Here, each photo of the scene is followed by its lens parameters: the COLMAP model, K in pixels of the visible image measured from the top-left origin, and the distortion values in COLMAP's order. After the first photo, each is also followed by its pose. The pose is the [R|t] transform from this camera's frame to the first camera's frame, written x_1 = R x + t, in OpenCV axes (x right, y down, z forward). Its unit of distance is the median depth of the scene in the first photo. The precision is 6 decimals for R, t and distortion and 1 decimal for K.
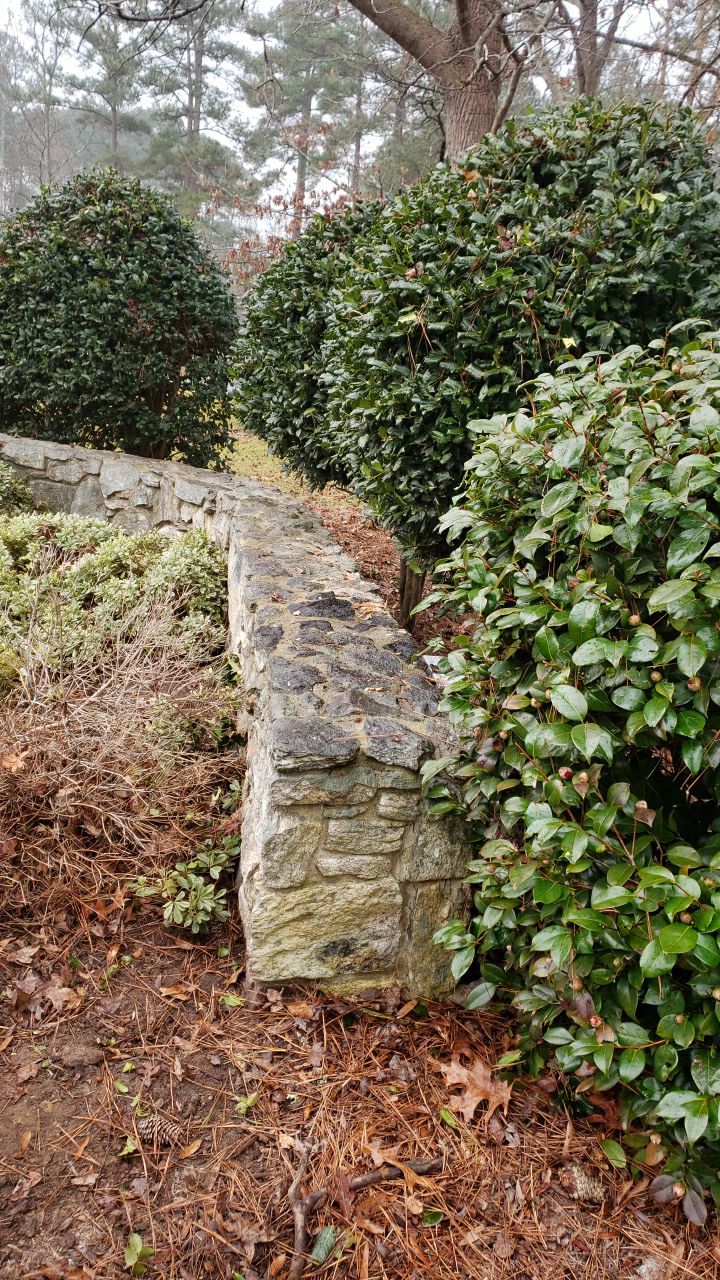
lens RADIAL K [[968.2, 0, 357.7], [0, 968.2, 636.9], [0, 0, 1]] dist [0.036082, -0.047392]
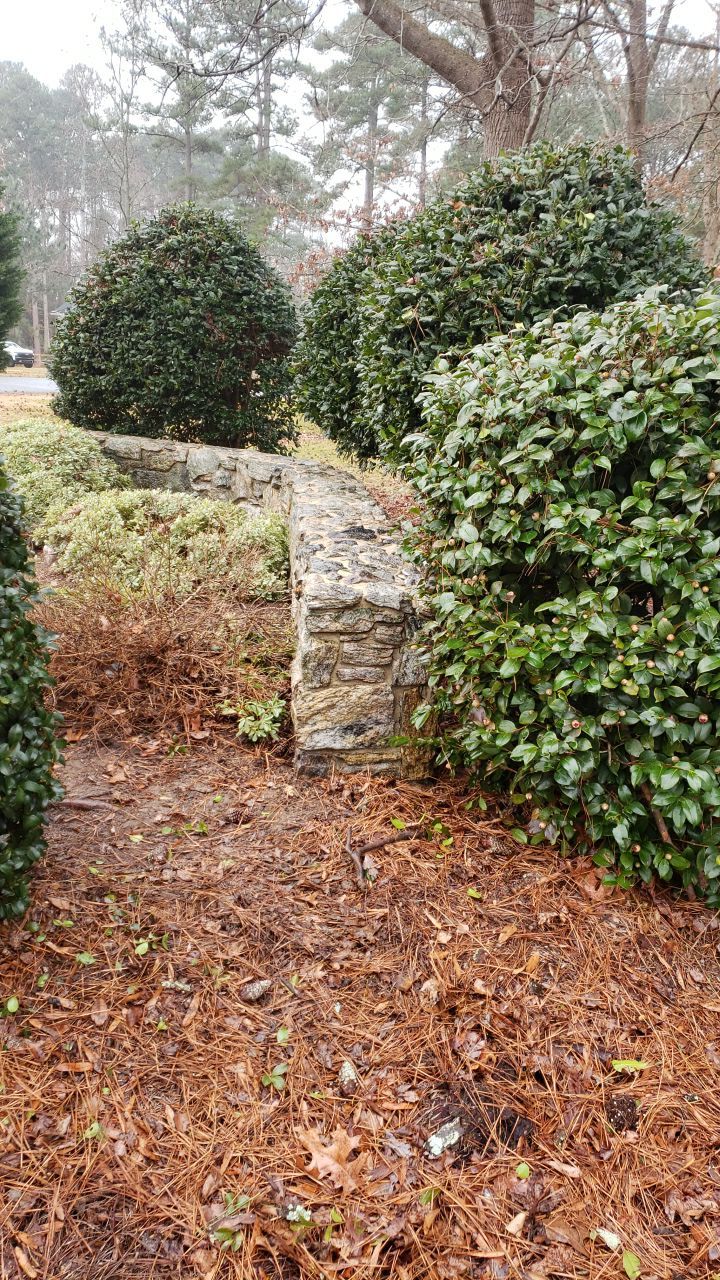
lens RADIAL K [[977.2, 0, 360.2], [0, 977.2, 680.8], [0, 0, 1]] dist [0.042734, -0.079684]
pose [[0.996429, -0.016580, -0.082794, 0.047782], [0.019007, 0.999410, 0.028619, 0.078283], [0.082270, -0.030091, 0.996156, -0.212890]]
